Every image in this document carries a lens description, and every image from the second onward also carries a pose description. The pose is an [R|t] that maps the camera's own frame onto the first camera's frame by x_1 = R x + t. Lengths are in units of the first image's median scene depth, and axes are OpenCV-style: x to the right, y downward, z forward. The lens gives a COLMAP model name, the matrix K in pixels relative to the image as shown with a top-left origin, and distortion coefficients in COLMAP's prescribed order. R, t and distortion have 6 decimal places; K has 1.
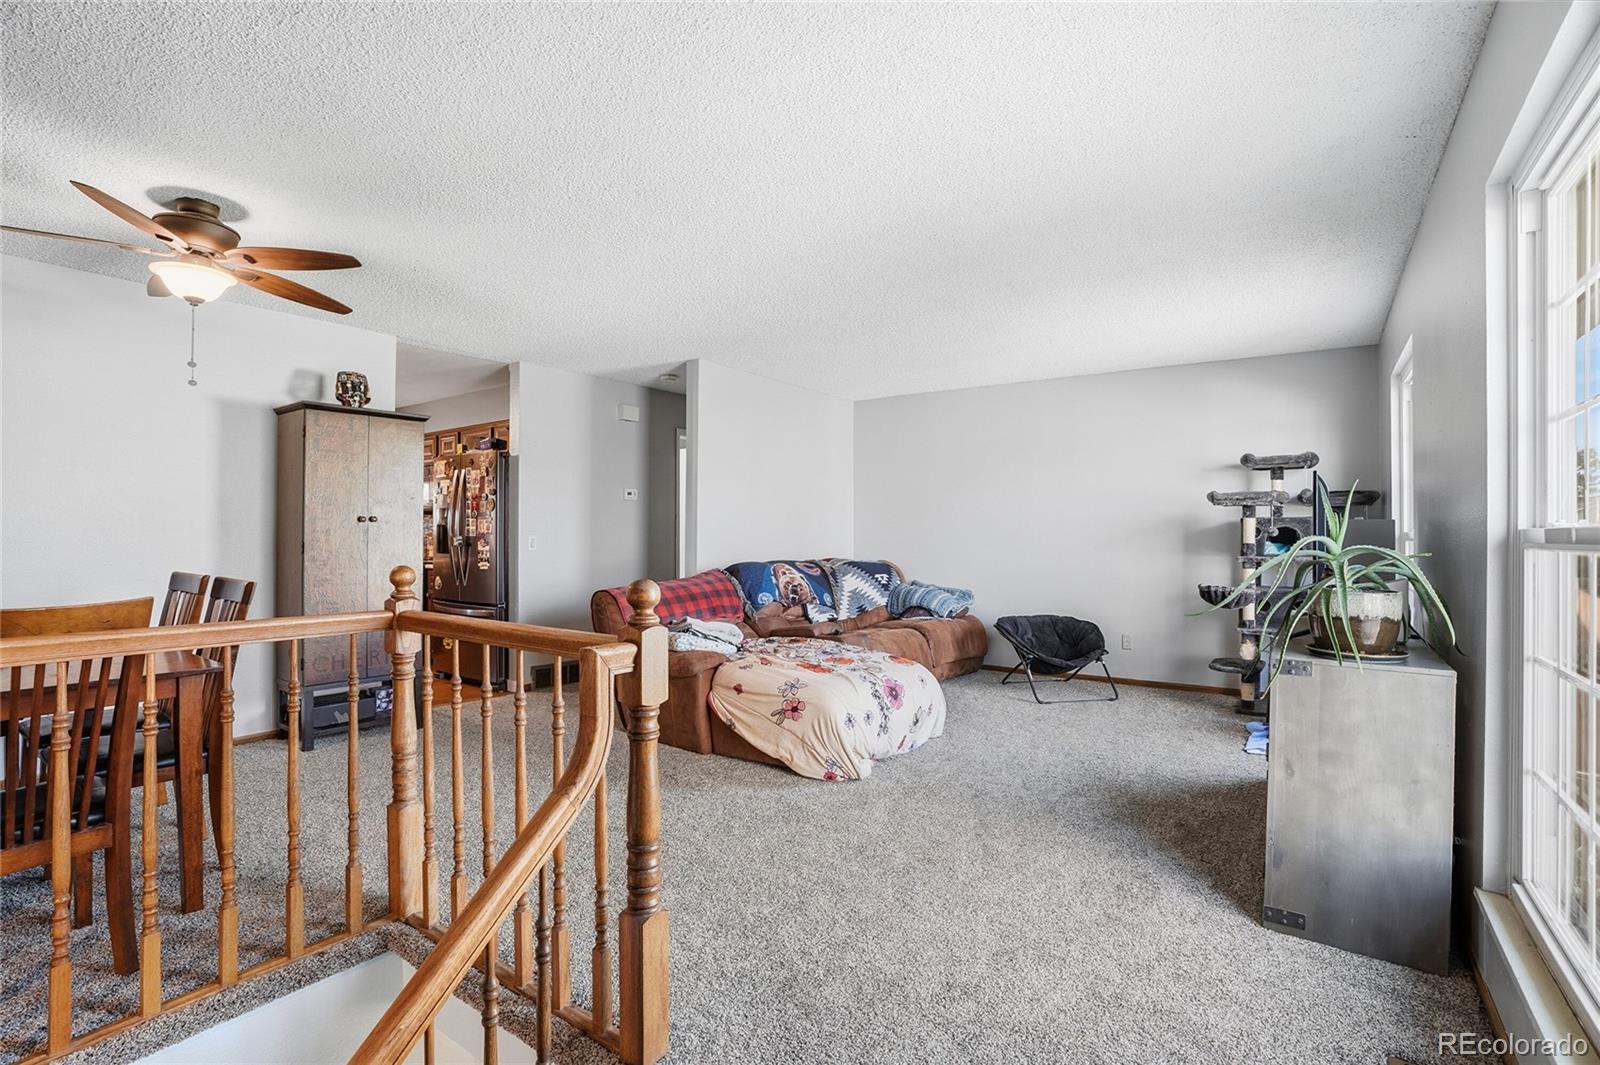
lens RADIAL K [[742.0, 0, 810.8], [0, 742.0, 538.2], [0, 0, 1]] dist [-0.053901, 0.016877]
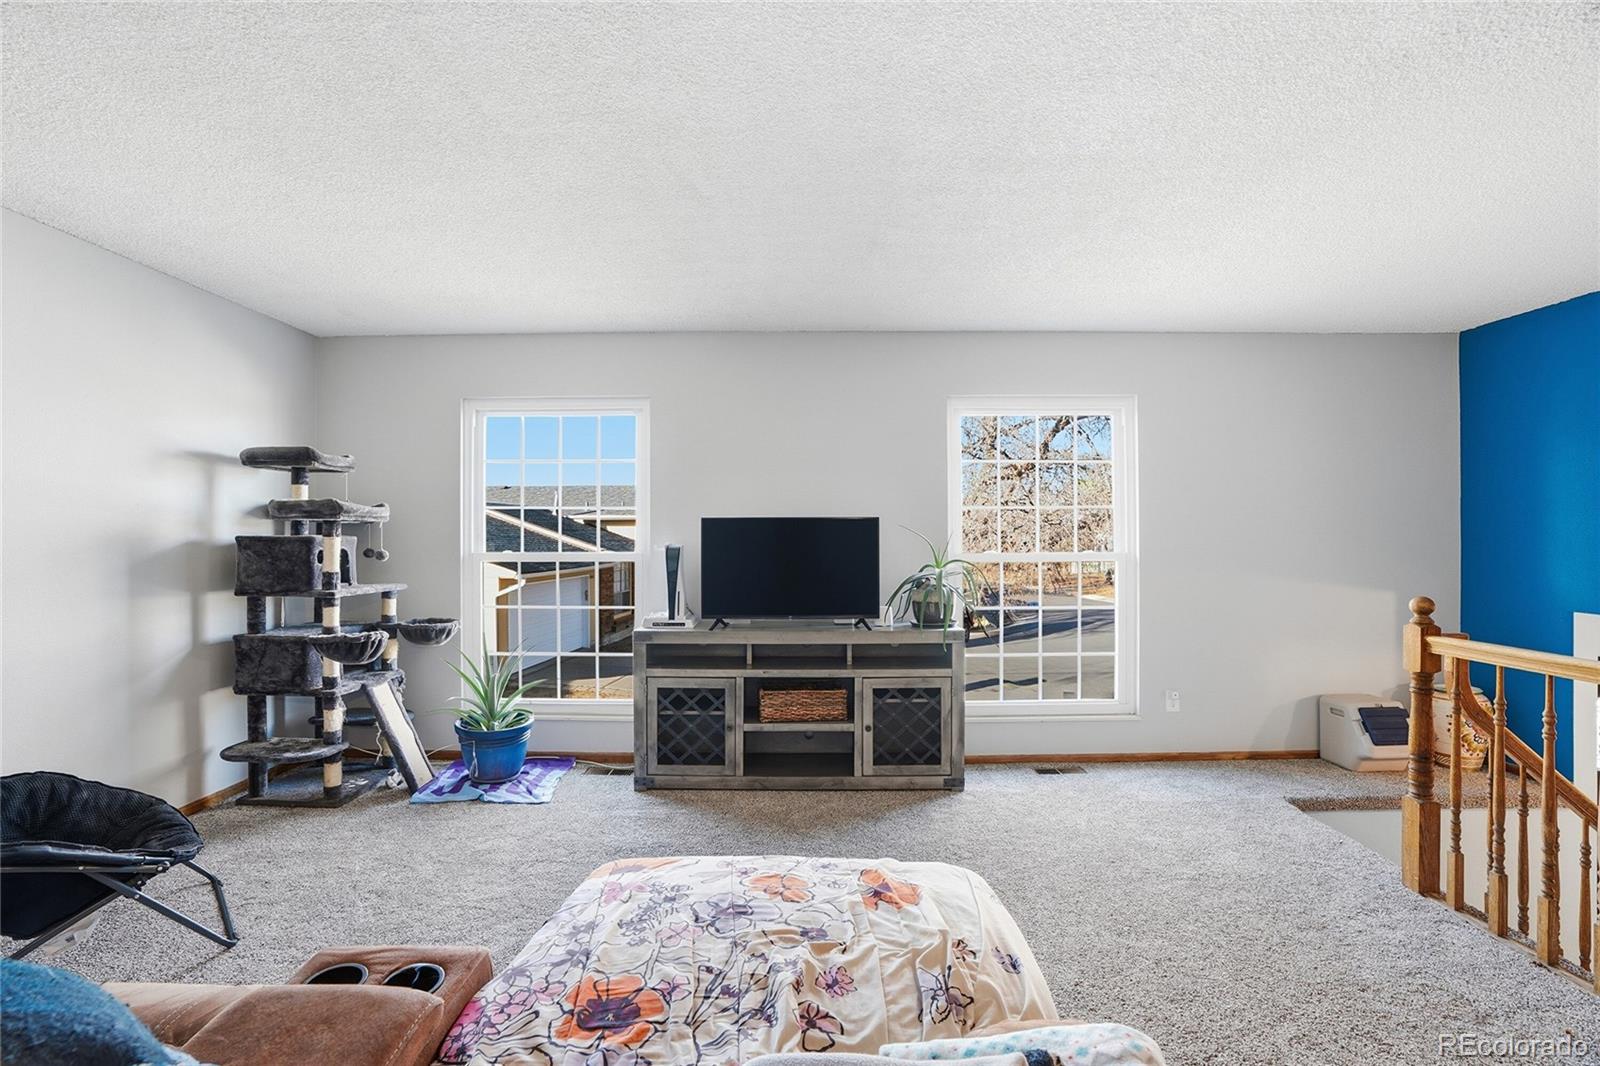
lens RADIAL K [[742.0, 0, 803.9], [0, 742.0, 528.9], [0, 0, 1]] dist [-0.053901, 0.016877]
pose [[-0.565127, 0.009234, 0.824953, -0.360502], [0.000148, 0.999938, -0.011091, -0.036155], [-0.825004, -0.006146, -0.565093, 1.369303]]
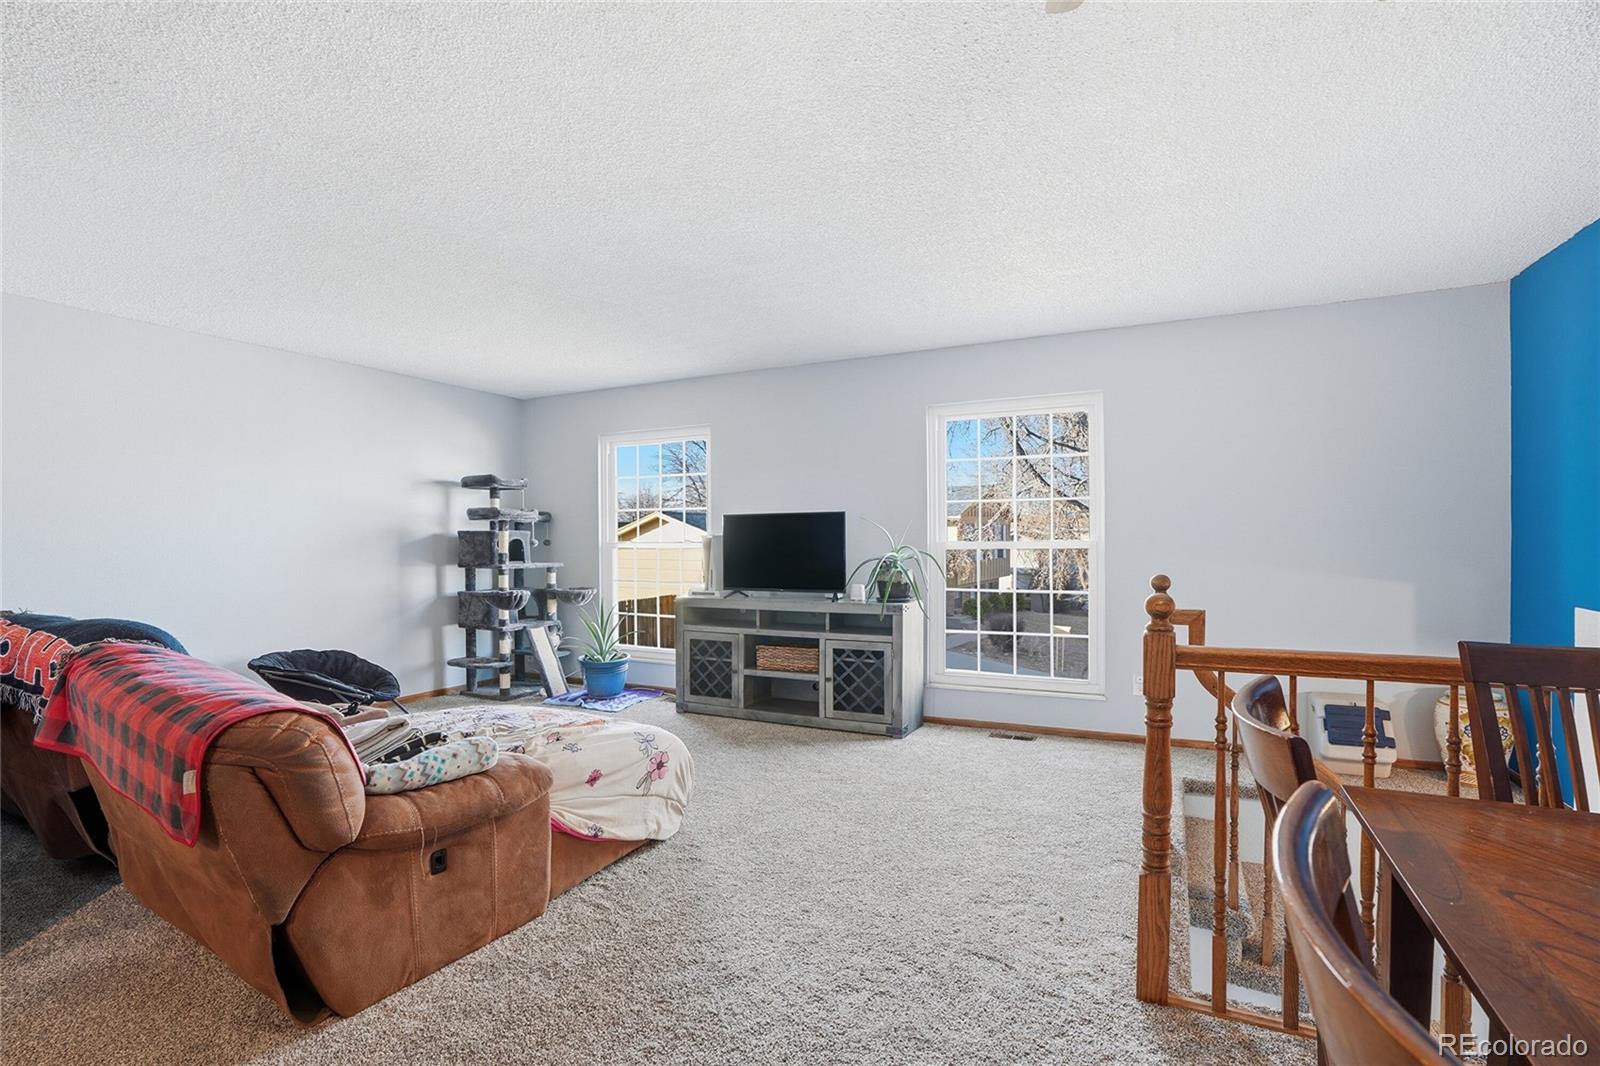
lens RADIAL K [[742.0, 0, 801.6], [0, 742.0, 538.0], [0, 0, 1]] dist [-0.053901, 0.016877]
pose [[-0.150572, 0.001662, 0.988598, -0.832802], [0.005022, 0.999987, -0.000916, -0.016625], [-0.988586, 0.004827, -0.150578, 0.951196]]
